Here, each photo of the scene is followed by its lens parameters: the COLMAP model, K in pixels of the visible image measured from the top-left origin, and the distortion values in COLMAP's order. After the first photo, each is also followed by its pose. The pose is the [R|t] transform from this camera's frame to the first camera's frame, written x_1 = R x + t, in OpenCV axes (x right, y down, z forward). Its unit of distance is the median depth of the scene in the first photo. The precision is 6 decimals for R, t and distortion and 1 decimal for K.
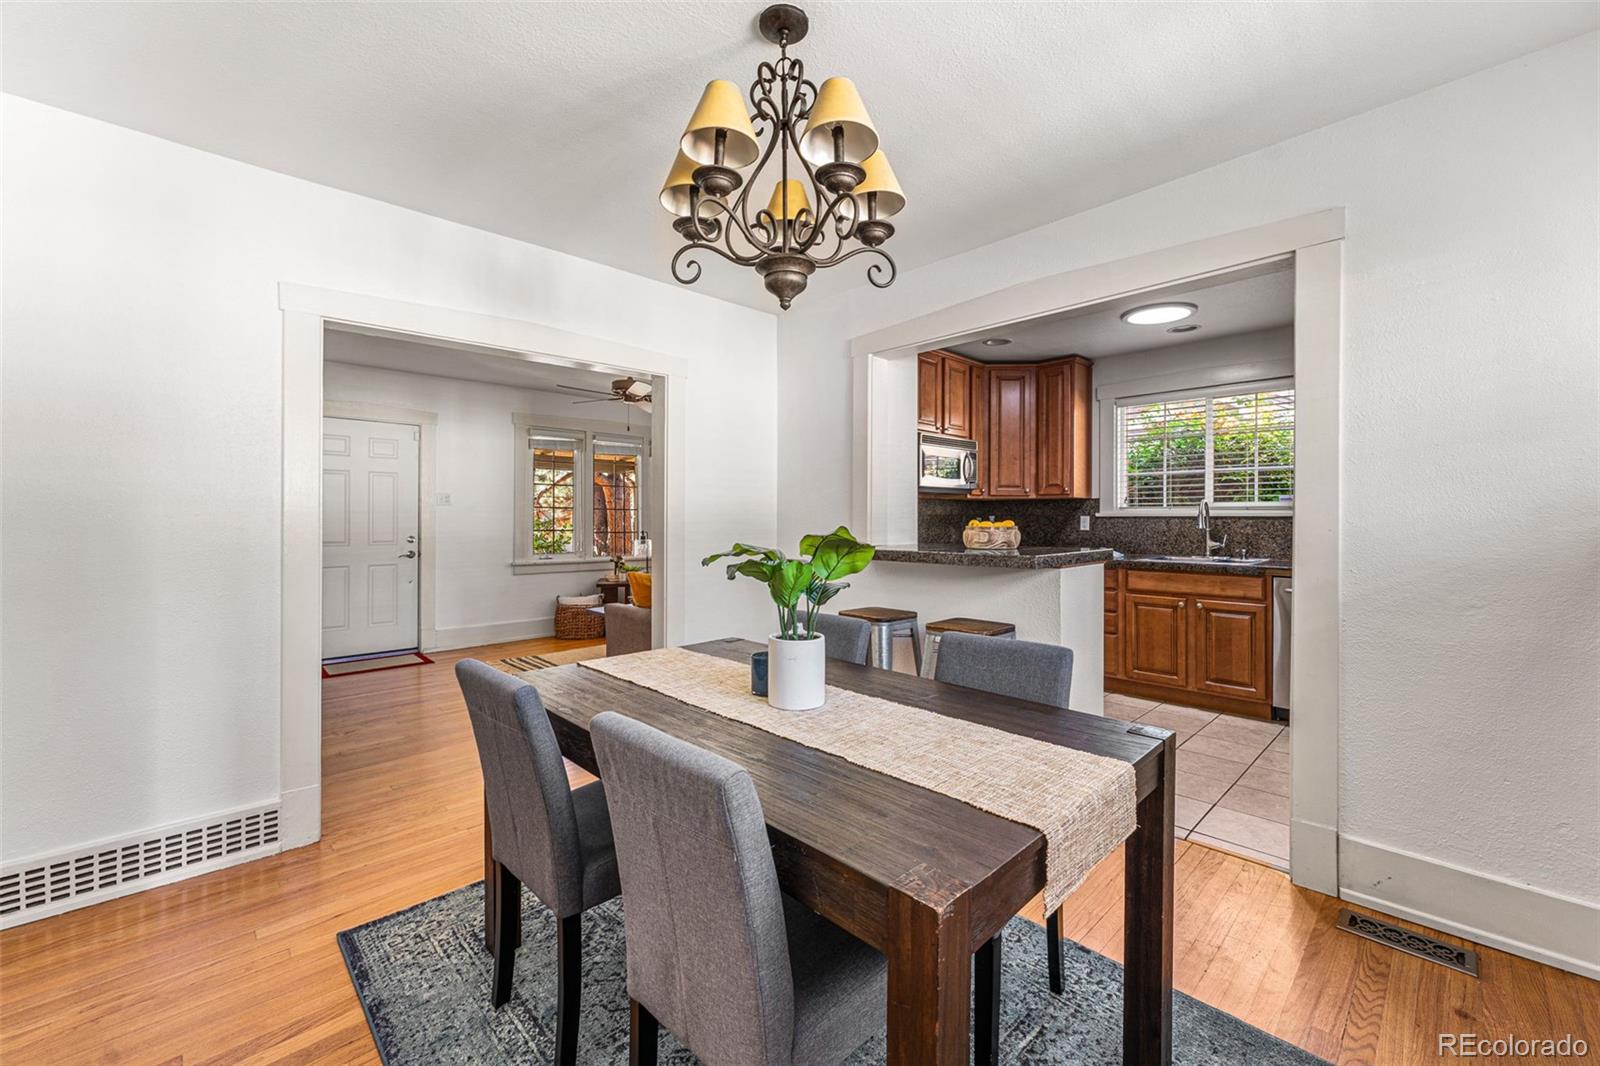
lens RADIAL K [[641.6, 0, 797.0], [0, 641.6, 531.1], [0, 0, 1]] dist [-0.001013, -0.000199]
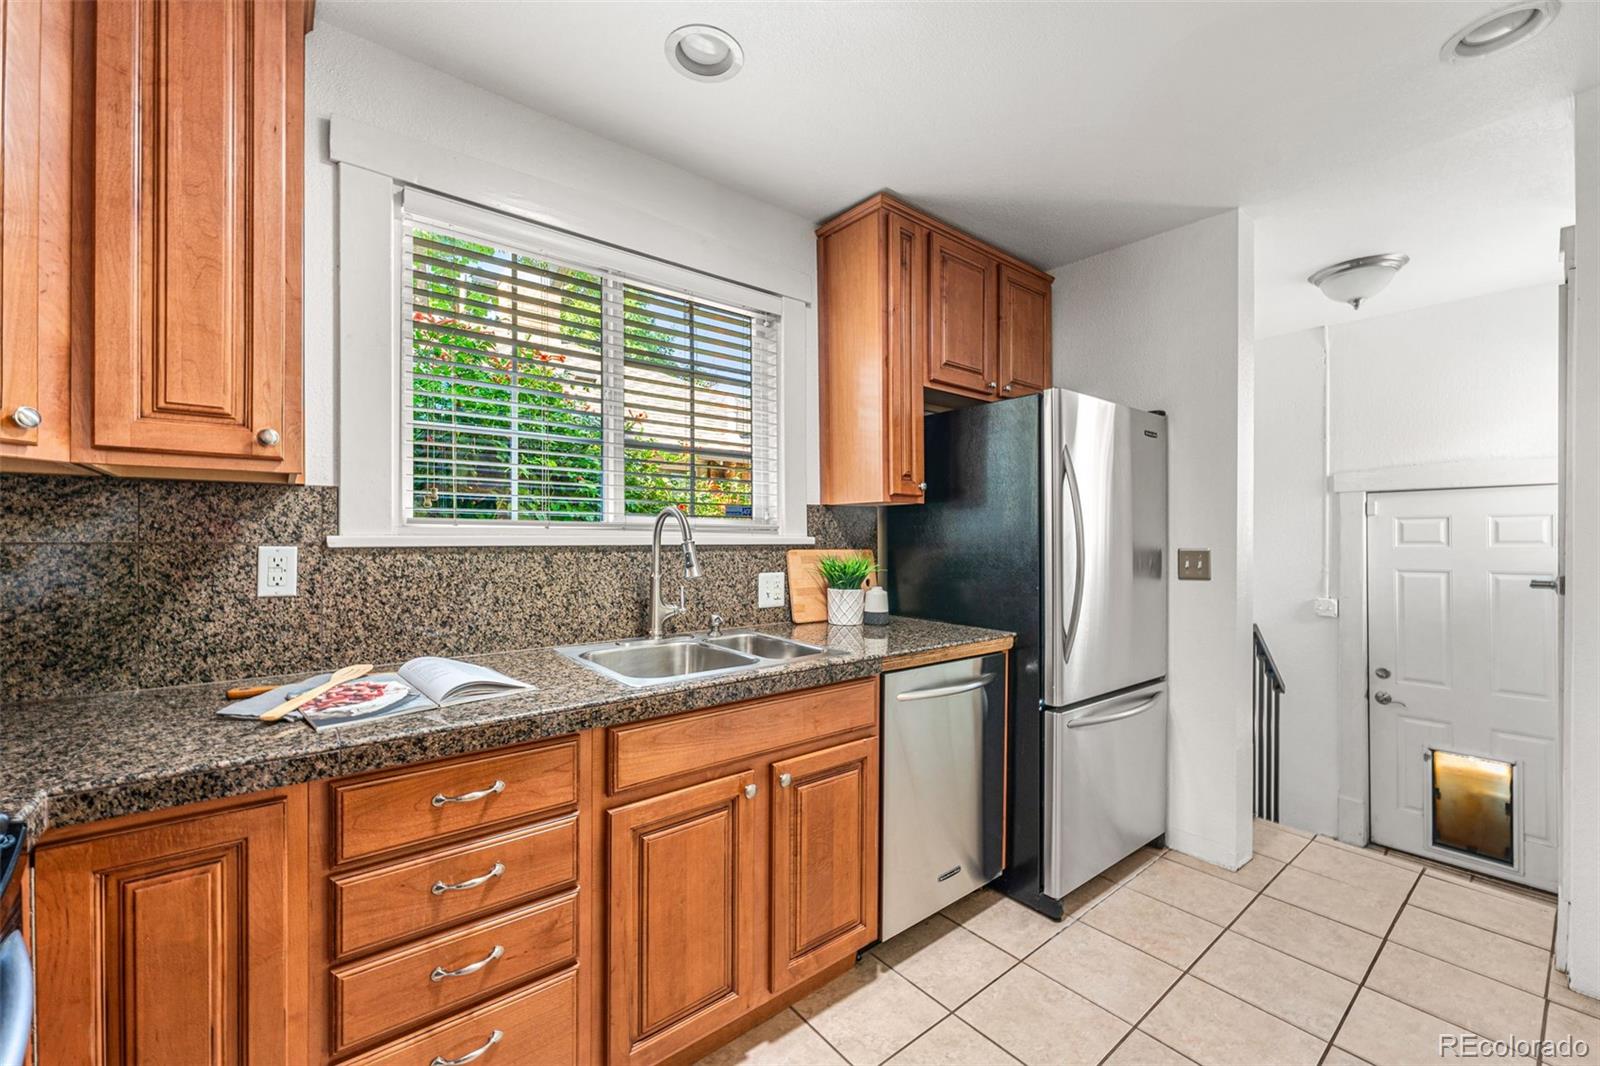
lens RADIAL K [[641.6, 0, 797.0], [0, 641.6, 531.1], [0, 0, 1]] dist [-0.001013, -0.000199]
pose [[0.075811, 0.004569, 0.997112, 0.203083], [0.010421, 0.999931, -0.005375, -0.027725], [-0.997068, 0.010799, 0.075758, 0.817232]]
